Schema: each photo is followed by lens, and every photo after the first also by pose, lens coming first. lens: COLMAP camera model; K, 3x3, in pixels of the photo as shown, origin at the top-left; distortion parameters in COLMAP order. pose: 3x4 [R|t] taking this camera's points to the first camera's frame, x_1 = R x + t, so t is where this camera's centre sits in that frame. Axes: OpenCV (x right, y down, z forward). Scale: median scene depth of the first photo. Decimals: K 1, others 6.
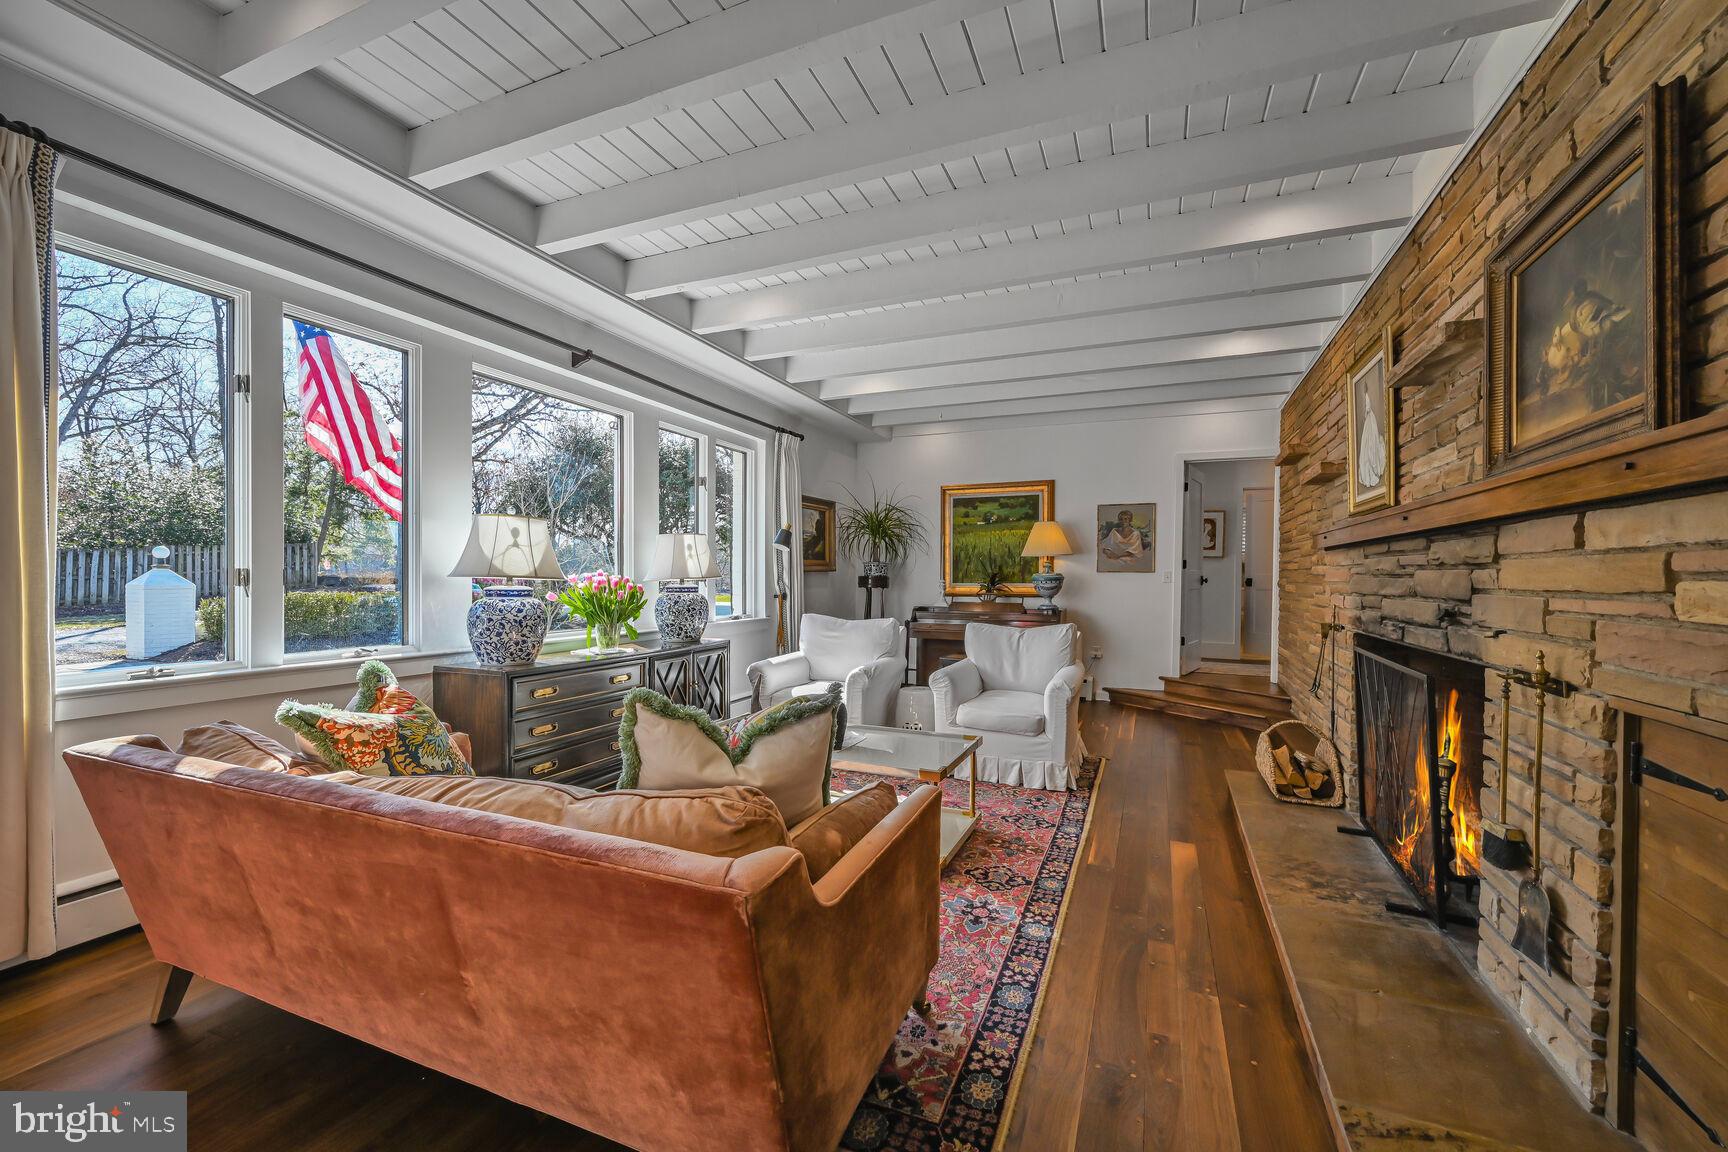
lens RADIAL K [[694.3, 0, 875.2], [0, 694.3, 584.4], [0, 0, 1]] dist [-0.001742, -0.000047]
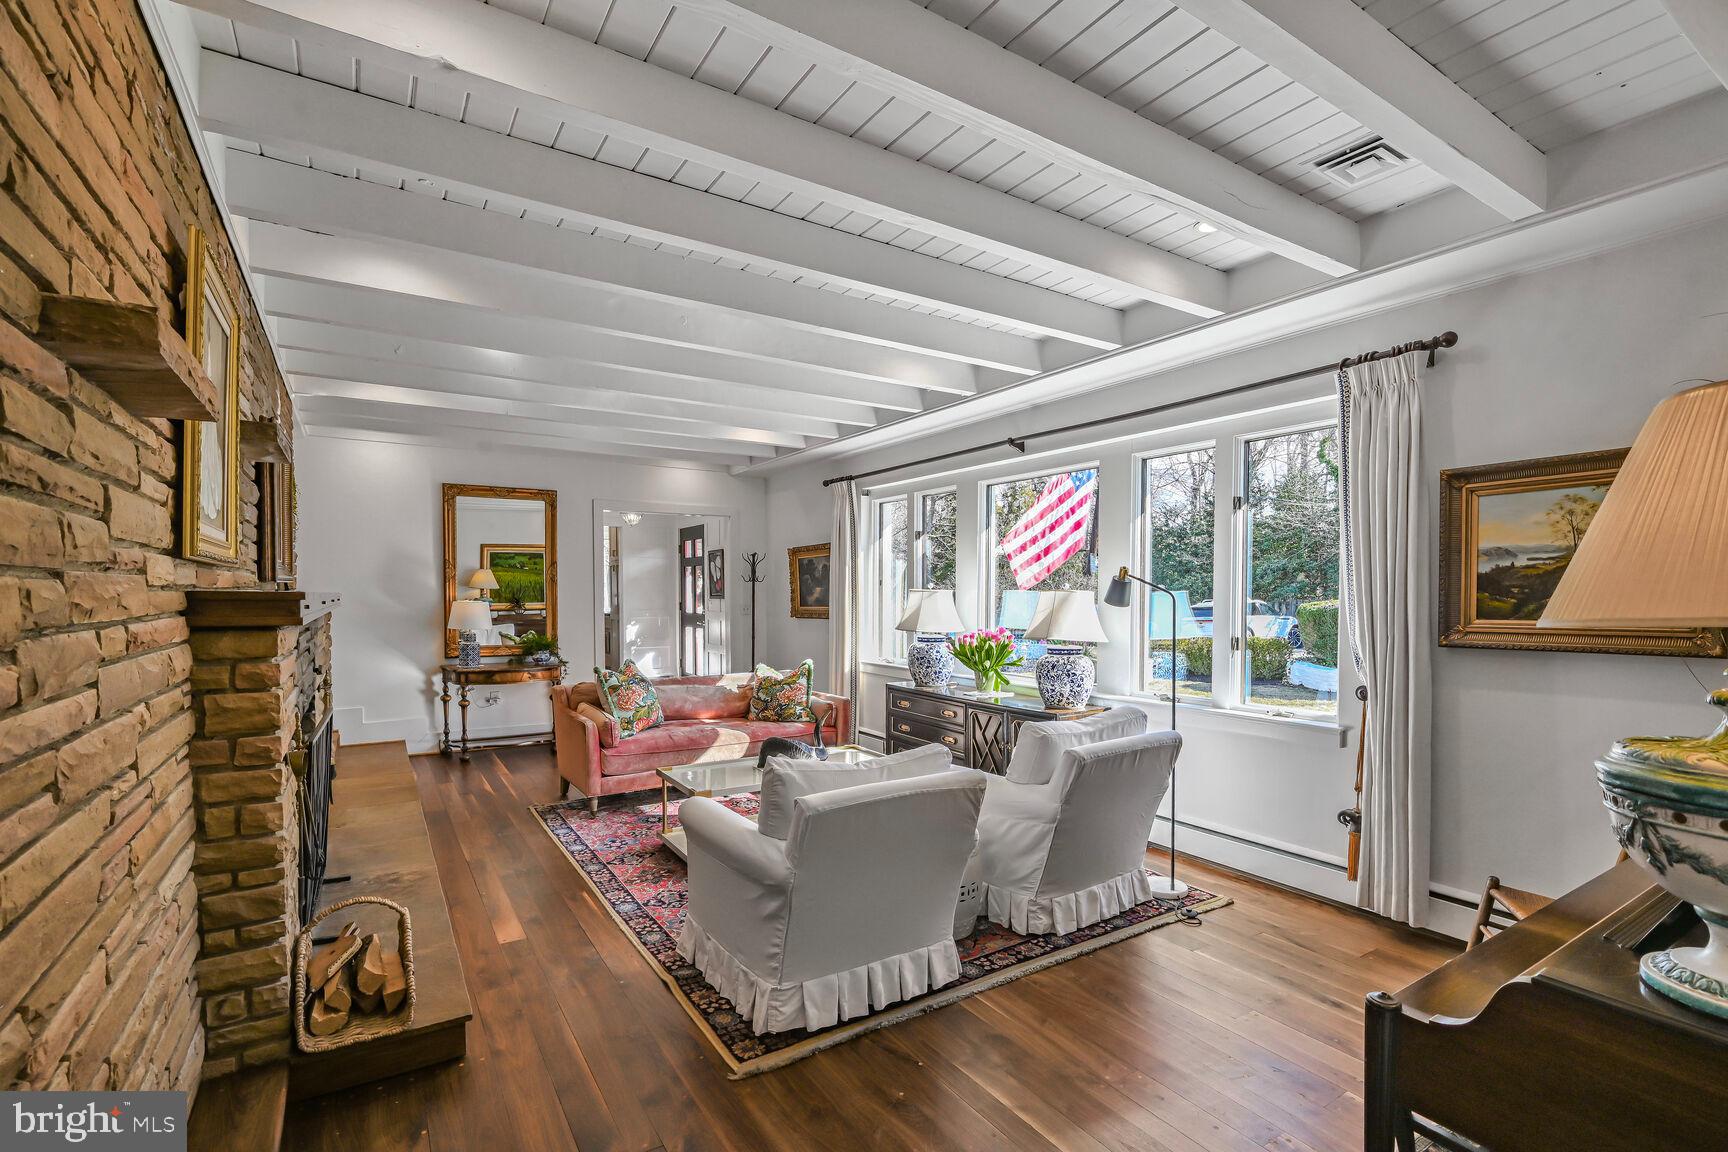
lens RADIAL K [[782.7, 0, 874.8], [0, 782.7, 608.0], [0, 0, 1]] dist [-0.001134, -0.000090]
pose [[-0.571801, 0.009775, -0.820334, 0.999258], [-0.015371, 0.999626, 0.022626, -0.098122], [0.820248, 0.025547, -0.571437, 1.943230]]
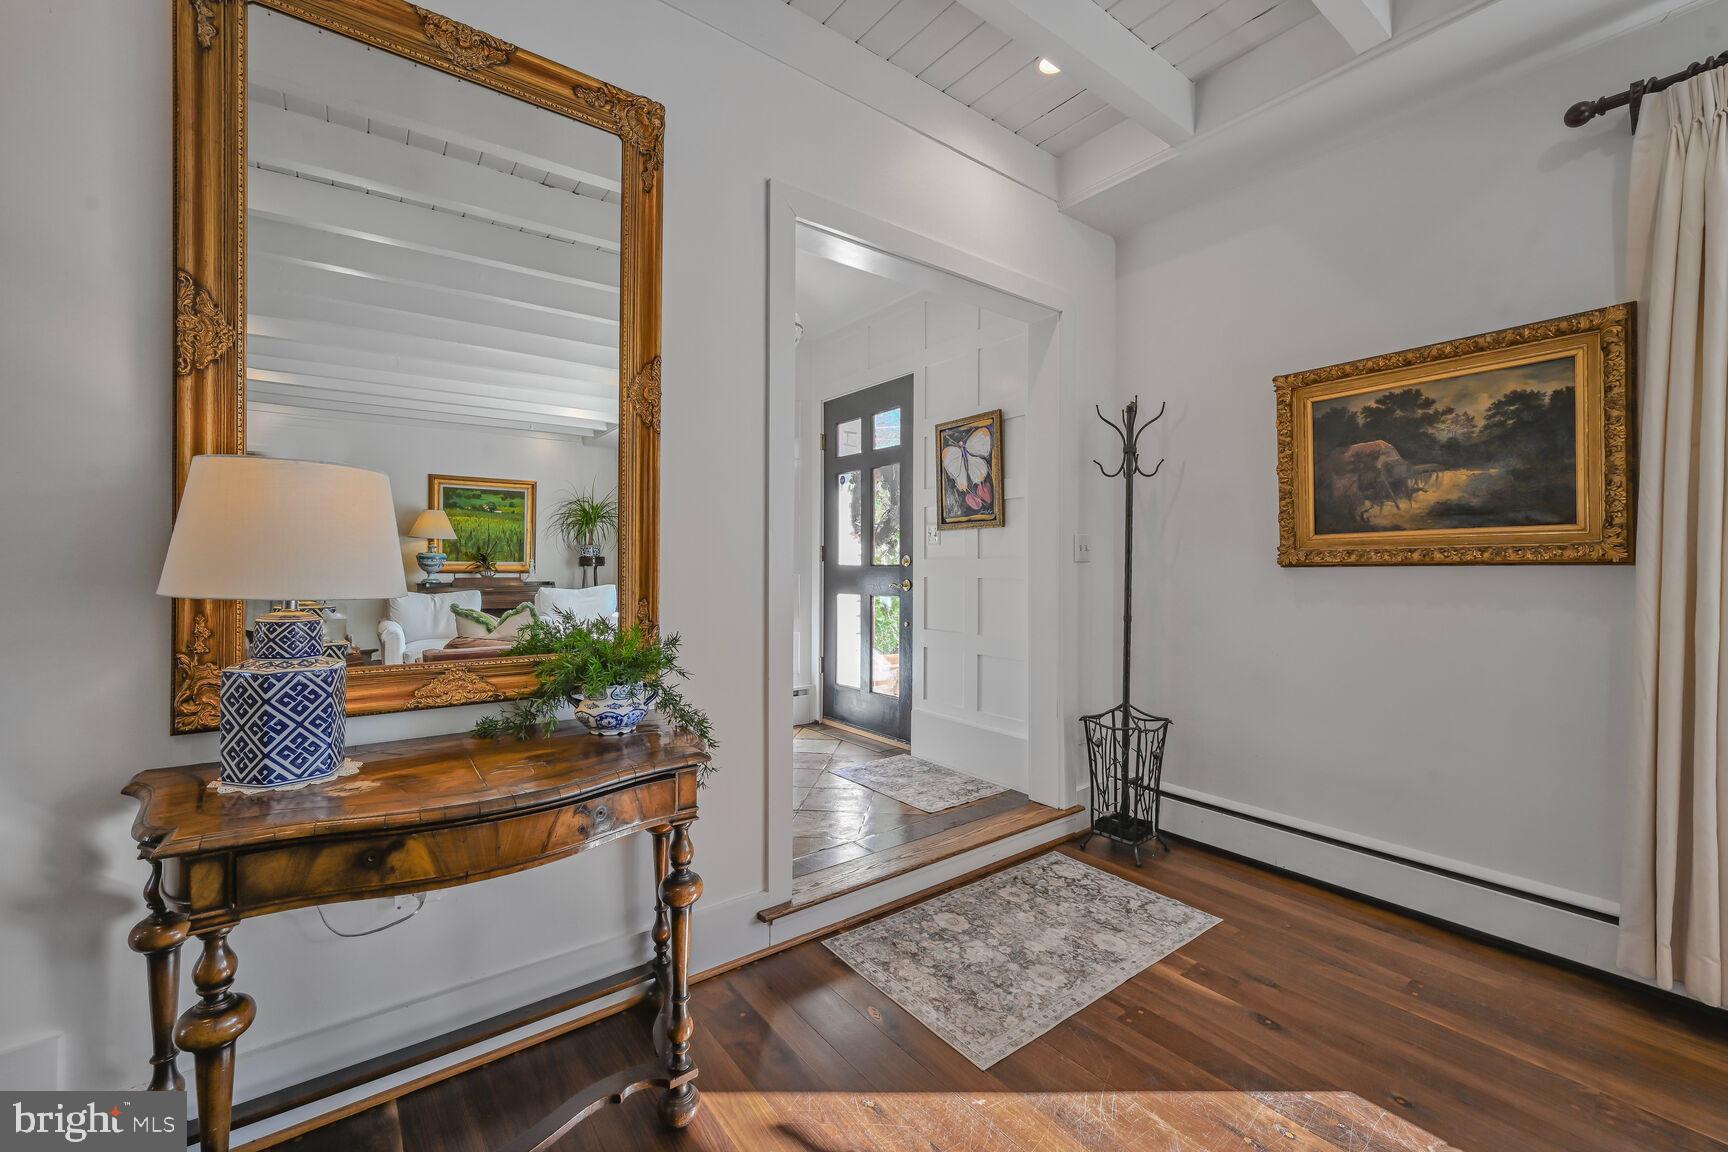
lens RADIAL K [[694.3, 0, 864.6], [0, 694.3, 564.4], [0, 0, 1]] dist [-0.001742, -0.000047]
pose [[-0.503904, -0.011287, -0.863686, 0.032480], [-0.019628, 0.999806, -0.001615, 0.003488], [0.863537, 0.016139, -0.504028, 0.256893]]
